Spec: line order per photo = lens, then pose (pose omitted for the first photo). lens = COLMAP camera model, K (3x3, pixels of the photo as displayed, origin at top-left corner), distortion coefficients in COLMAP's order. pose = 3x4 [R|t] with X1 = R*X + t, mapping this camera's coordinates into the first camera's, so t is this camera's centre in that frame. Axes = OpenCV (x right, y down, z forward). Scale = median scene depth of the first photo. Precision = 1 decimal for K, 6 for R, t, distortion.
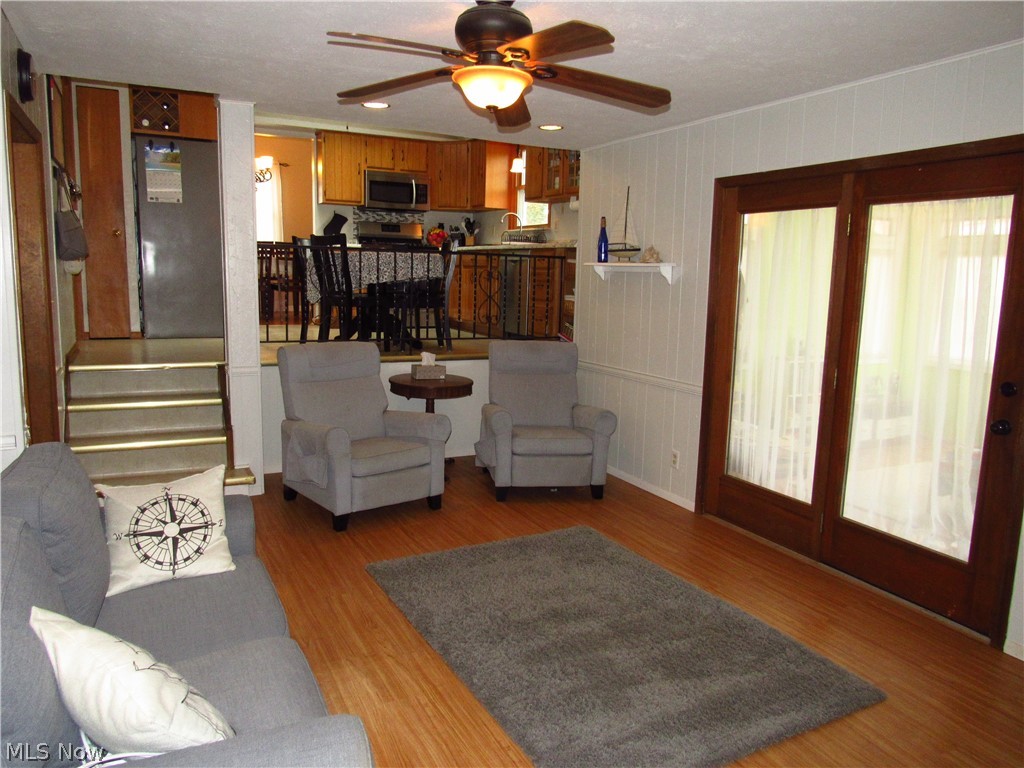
lens RADIAL K [[726.8, 0, 516.9], [0, 726.8, 383.8], [0, 0, 1]] dist [-0.024043, -0.000822]
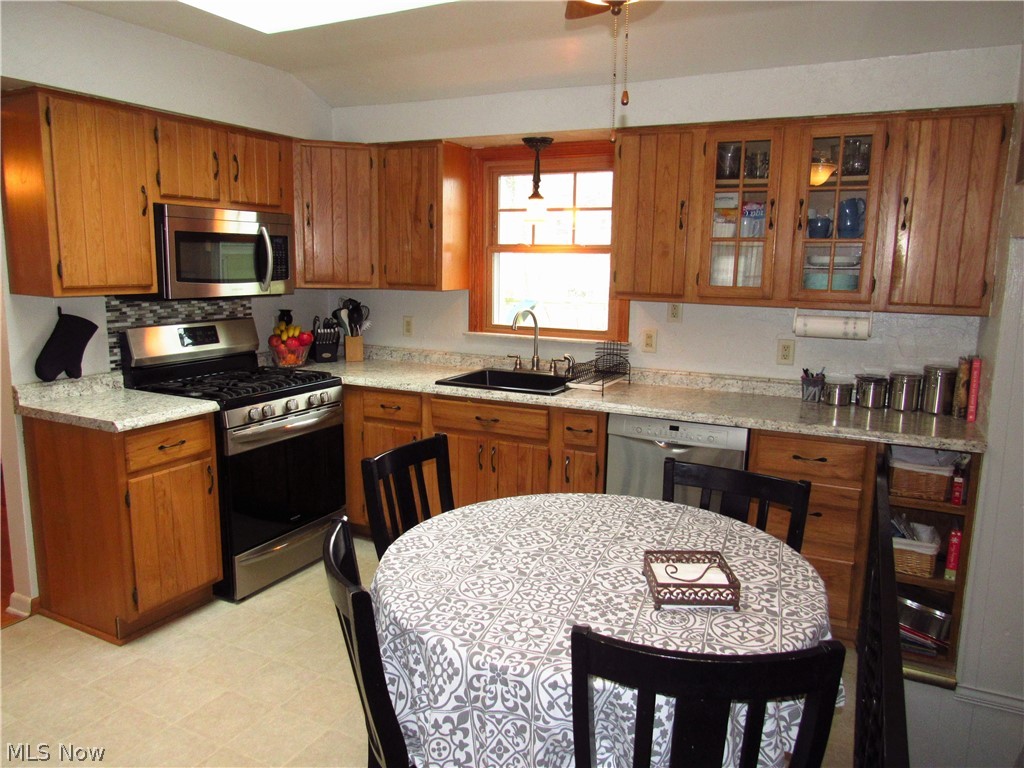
lens RADIAL K [[726.8, 0, 518.6], [0, 726.8, 384.2], [0, 0, 1]] dist [-0.024043, -0.000822]
pose [[0.814740, -0.106240, 0.570011, -0.280616], [0.088247, 0.994338, 0.059192, -0.205003], [-0.573072, 0.002076, 0.819502, 0.574685]]
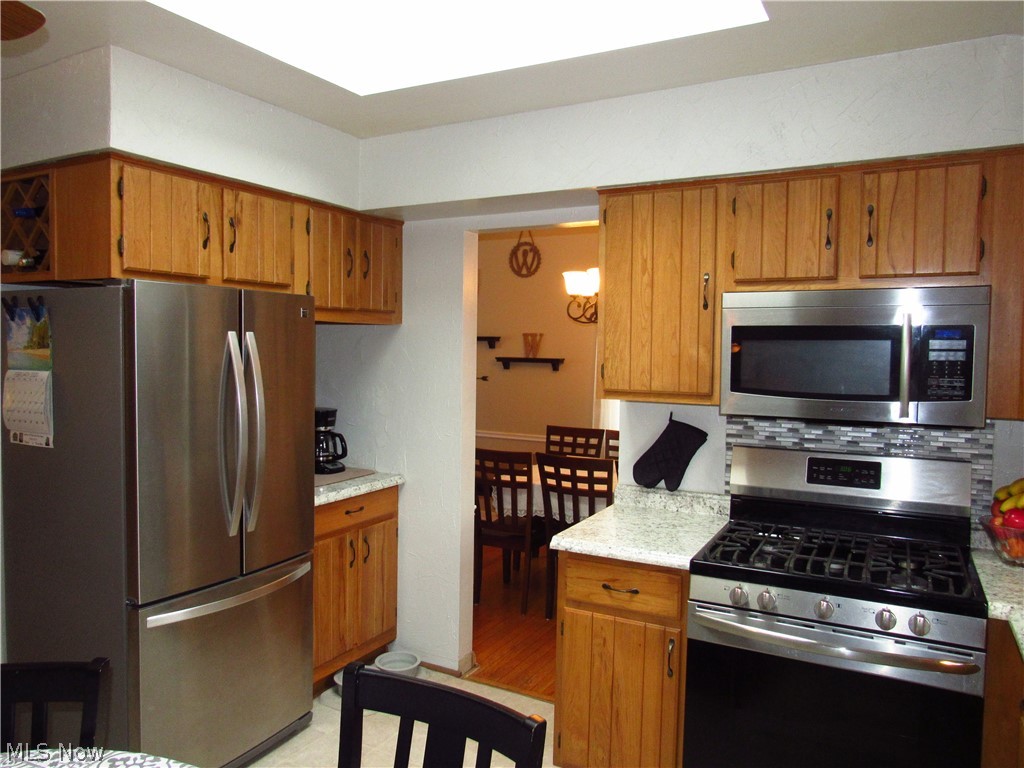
lens RADIAL K [[726.8, 0, 521.2], [0, 726.8, 383.3], [0, 0, 1]] dist [-0.024043, -0.000822]
pose [[0.566988, 0.017685, -0.823536, -0.007378], [-0.126646, 0.989754, -0.065938, -0.225561], [0.813932, 0.141684, 0.563418, 0.760959]]
